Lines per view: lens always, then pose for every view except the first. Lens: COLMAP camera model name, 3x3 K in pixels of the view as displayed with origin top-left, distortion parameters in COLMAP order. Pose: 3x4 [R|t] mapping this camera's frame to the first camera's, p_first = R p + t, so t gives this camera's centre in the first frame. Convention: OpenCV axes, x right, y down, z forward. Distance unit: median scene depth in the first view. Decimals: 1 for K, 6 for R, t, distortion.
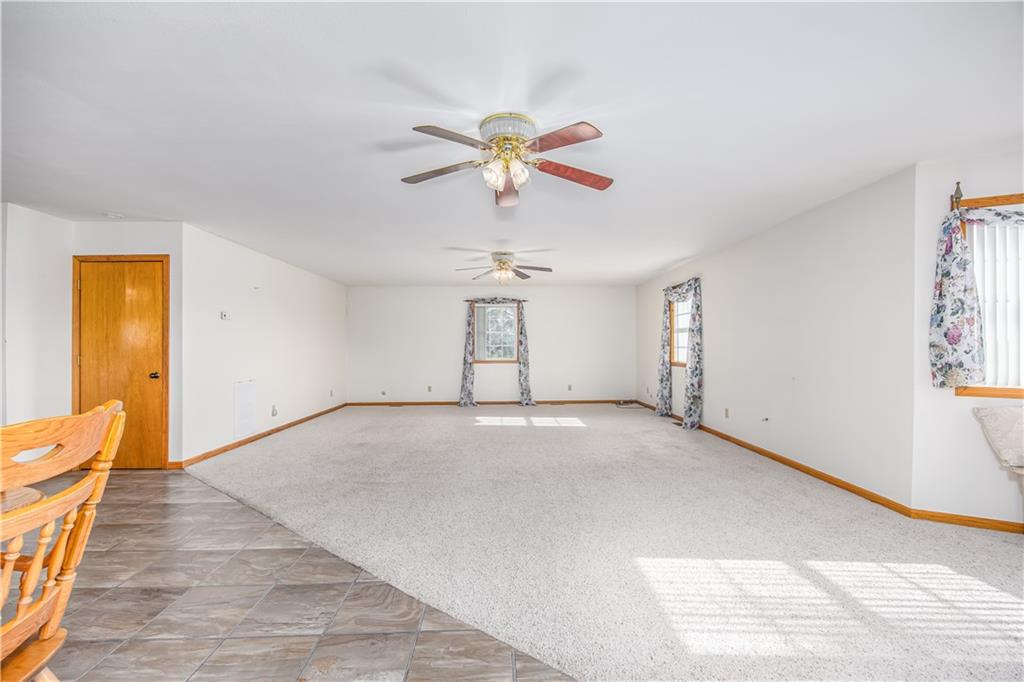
lens RADIAL K [[429.1, 0, 510.8], [0, 429.1, 341.7], [0, 0, 1]] dist [-0.008086, -0.000047]
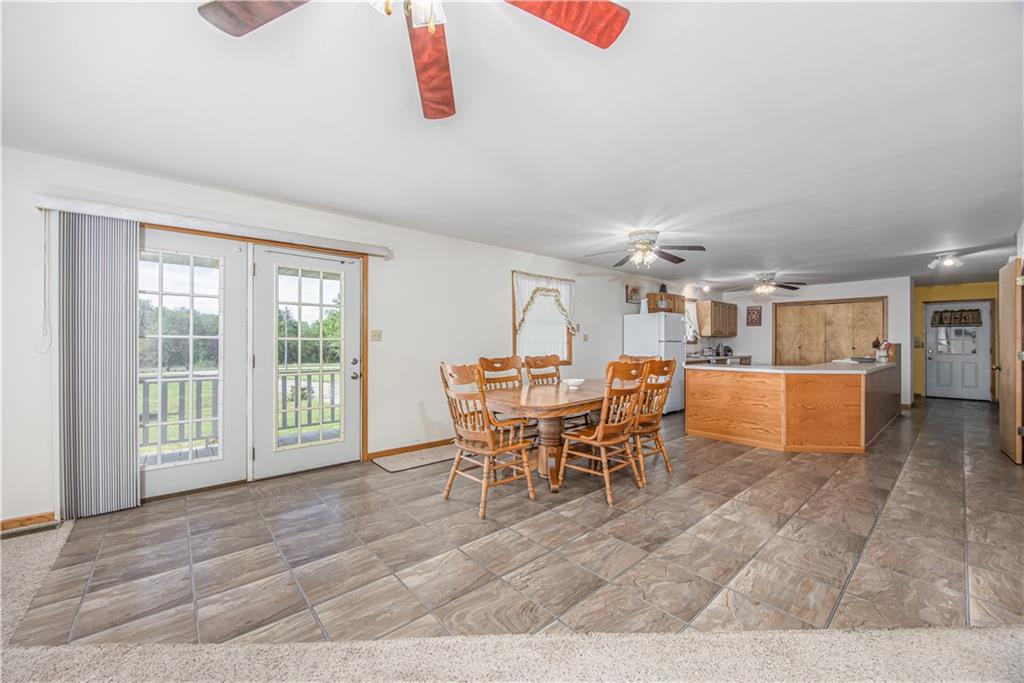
lens RADIAL K [[393.5, 0, 512.0], [0, 393.5, 341.5], [0, 0, 1]] dist [-0.002813, 0.000000]
pose [[-0.775139, 0.002844, -0.631784, 0.072415], [0.009520, 0.999929, -0.007178, 0.004768], [0.631719, -0.011578, -0.775111, 0.567455]]
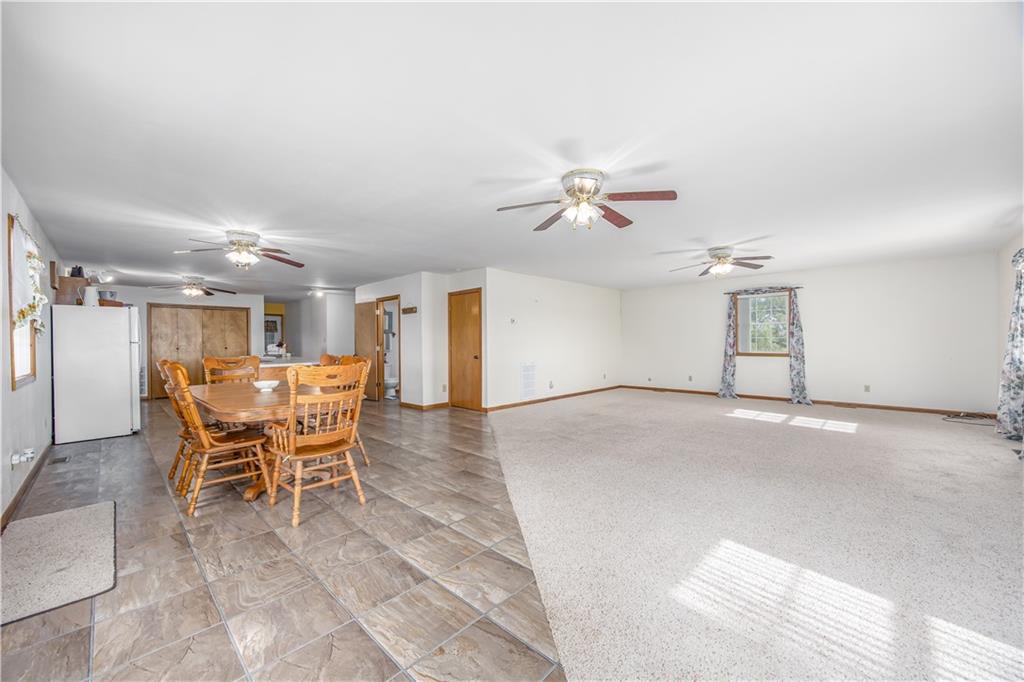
lens RADIAL K [[388.8, 0, 509.1], [0, 388.8, 341.3], [0, 0, 1]] dist [-0.002445, 0.000071]
pose [[0.693059, -0.000836, -0.720881, 0.289887], [0.014025, 0.999826, 0.012324, -0.002585], [0.720745, -0.018652, 0.692950, -0.007007]]
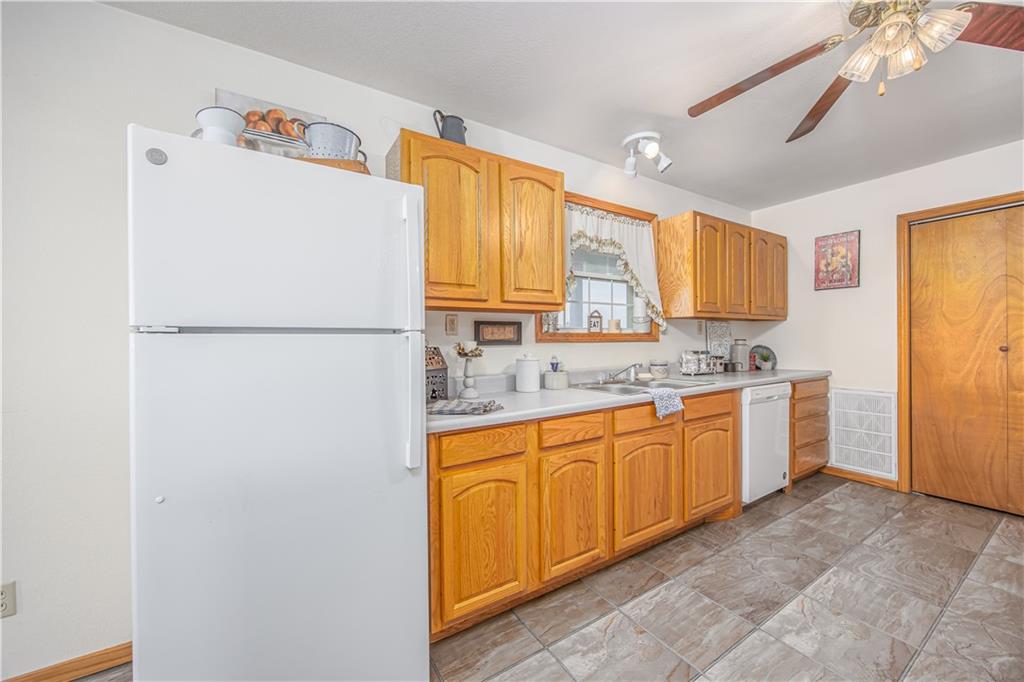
lens RADIAL K [[388.8, 0, 509.1], [0, 388.8, 341.3], [0, 0, 1]] dist [-0.002445, 0.000071]
pose [[-0.861675, 0.014941, -0.507240, -0.978122], [0.020675, 0.999770, -0.005673, 0.009221], [0.507039, -0.015375, -0.861786, 0.203092]]
